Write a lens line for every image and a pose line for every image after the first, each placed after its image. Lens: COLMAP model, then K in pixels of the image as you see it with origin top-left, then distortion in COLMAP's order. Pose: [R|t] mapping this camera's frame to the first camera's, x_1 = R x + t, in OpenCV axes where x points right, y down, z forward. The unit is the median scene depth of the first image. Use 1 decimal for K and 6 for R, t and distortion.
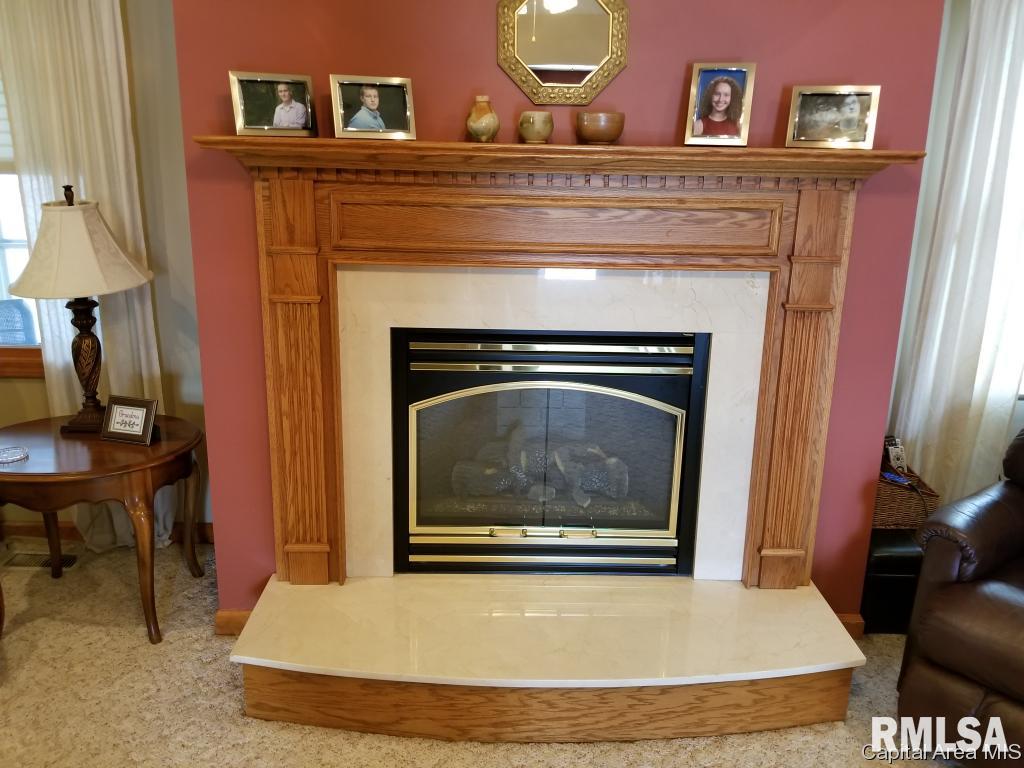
lens RADIAL K [[784.9, 0, 507.8], [0, 784.9, 355.3], [0, 0, 1]] dist [0.001359, -0.004922]
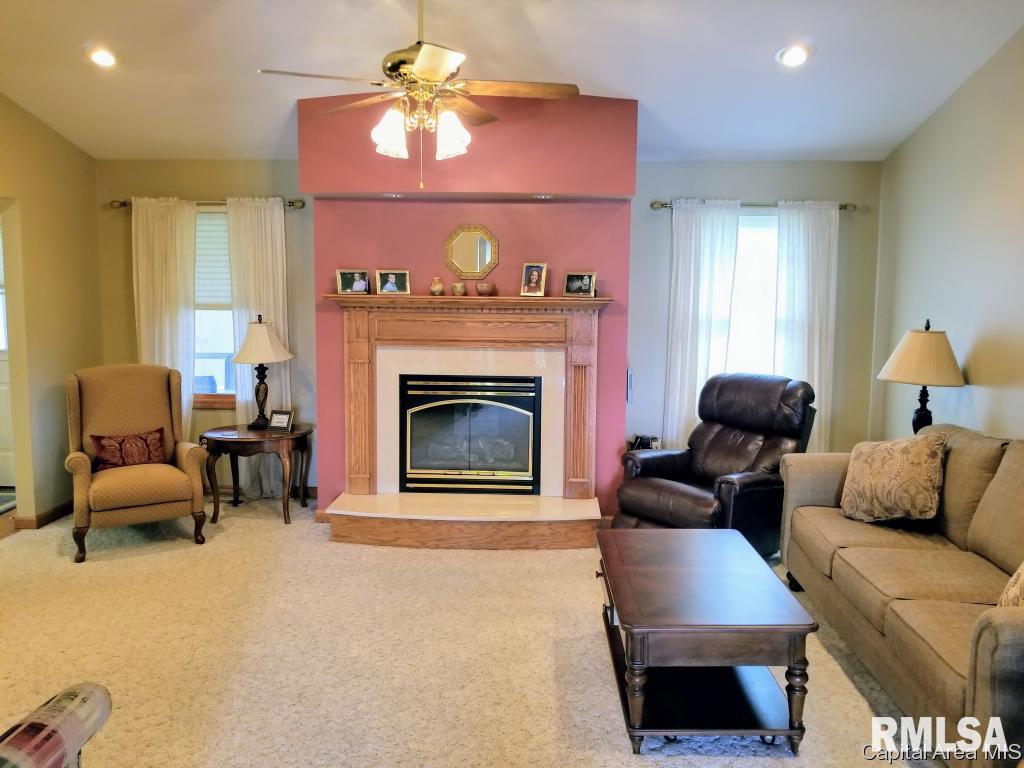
lens RADIAL K [[784.9, 0, 507.8], [0, 784.9, 355.3], [0, 0, 1]] dist [0.001359, -0.004922]
pose [[0.997582, -0.005050, -0.069321, 0.323640], [-0.006444, 0.986340, -0.164594, 0.283324], [0.069205, 0.164643, 0.983922, -1.230529]]
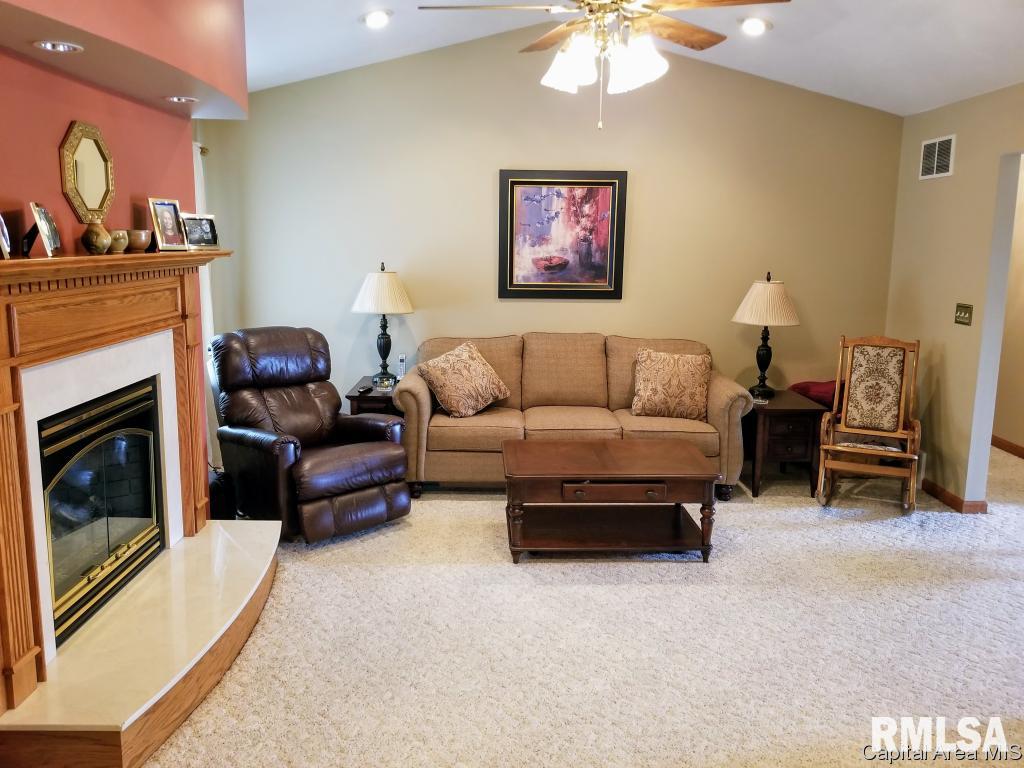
lens RADIAL K [[801.1, 0, 513.3], [0, 801.1, 364.6], [0, 0, 1]] dist [0.097064, -0.170762]
pose [[0.002691, -0.175228, 0.984524, -1.258841], [0.235978, 0.956834, 0.169655, -0.146425], [-0.971755, 0.231870, 0.043925, 0.282222]]
